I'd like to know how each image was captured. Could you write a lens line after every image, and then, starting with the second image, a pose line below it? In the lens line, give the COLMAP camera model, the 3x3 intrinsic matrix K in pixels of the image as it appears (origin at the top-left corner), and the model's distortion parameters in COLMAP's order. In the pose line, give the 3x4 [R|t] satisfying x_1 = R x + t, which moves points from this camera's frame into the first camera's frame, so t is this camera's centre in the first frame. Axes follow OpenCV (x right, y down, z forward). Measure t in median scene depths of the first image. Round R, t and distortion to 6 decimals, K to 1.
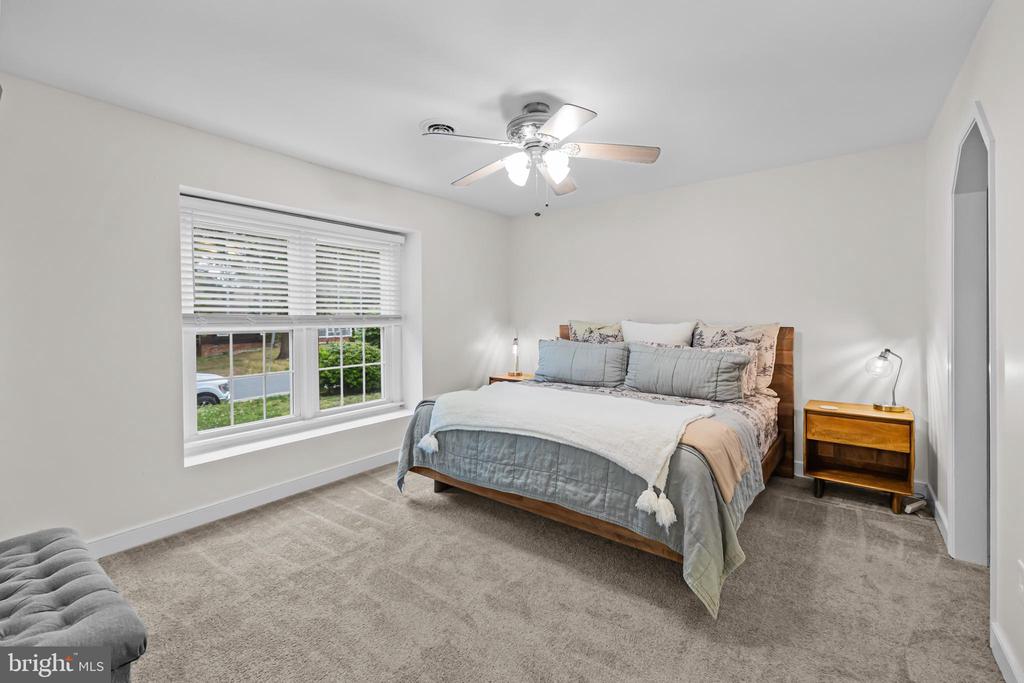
lens RADIAL K [[435.7, 0, 515.1], [0, 435.7, 321.4], [0, 0, 1]] dist [-0.000318, -0.000410]
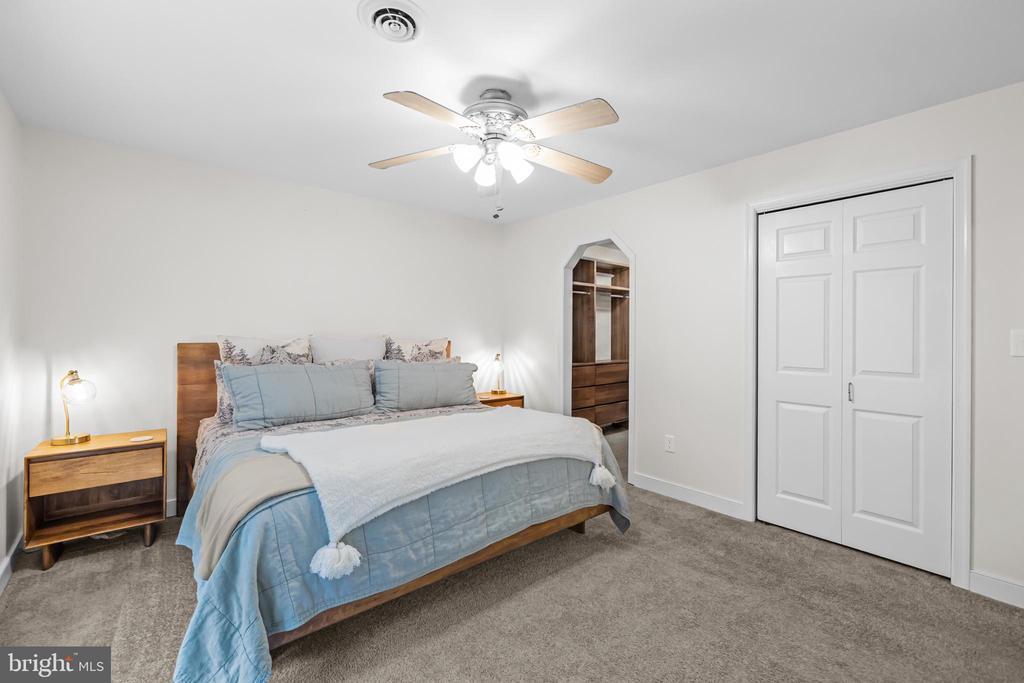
lens RADIAL K [[432.2, 0, 512.9], [0, 432.2, 335.3], [0, 0, 1]] dist [0.000395, -0.000321]
pose [[0.207758, 0.000580, 0.978180, -0.686381], [0.003538, 0.999993, -0.001344, -0.001017], [-0.978174, 0.003740, 0.207754, 0.676555]]
